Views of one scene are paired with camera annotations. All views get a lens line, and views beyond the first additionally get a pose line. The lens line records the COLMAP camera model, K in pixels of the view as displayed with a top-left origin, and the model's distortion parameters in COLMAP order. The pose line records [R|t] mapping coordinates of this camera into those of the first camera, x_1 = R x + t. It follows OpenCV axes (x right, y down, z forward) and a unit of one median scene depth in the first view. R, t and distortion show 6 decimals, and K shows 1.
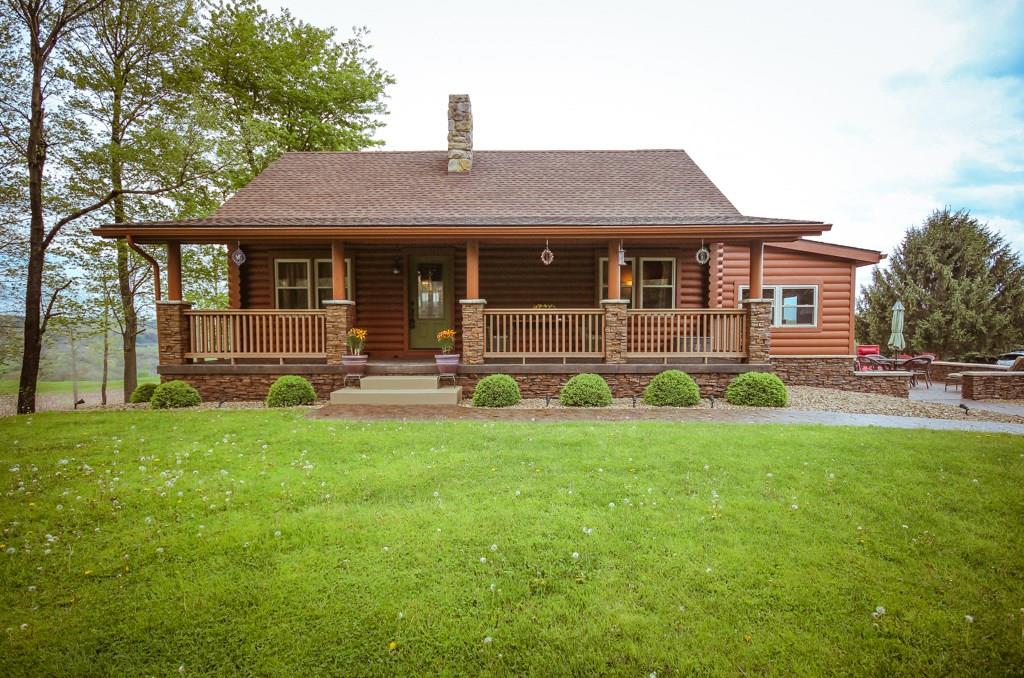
lens RADIAL K [[518.5, 0, 511.7], [0, 518.5, 336.6], [0, 0, 1]] dist [-0.023620, 0.000039]
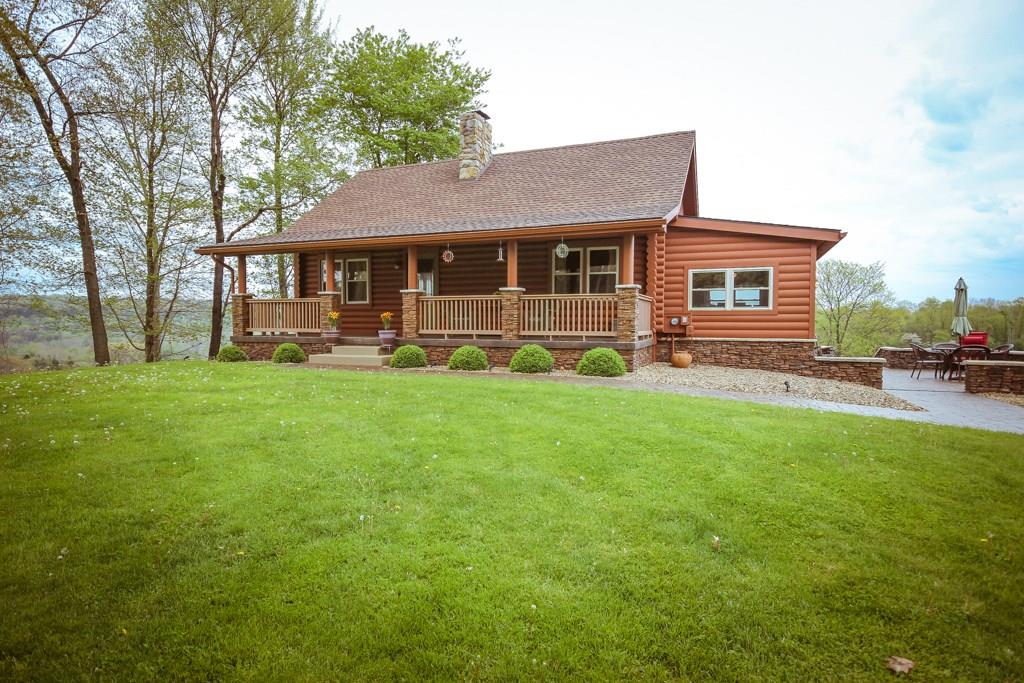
lens RADIAL K [[563.1, 0, 511.4], [0, 563.1, 343.2], [0, 0, 1]] dist [-0.000813, -0.000225]
pose [[0.928962, 0.018549, -0.369710, 0.546945], [-0.005929, 0.999361, 0.035243, 0.010321], [0.370127, -0.030547, 0.928479, -0.187916]]
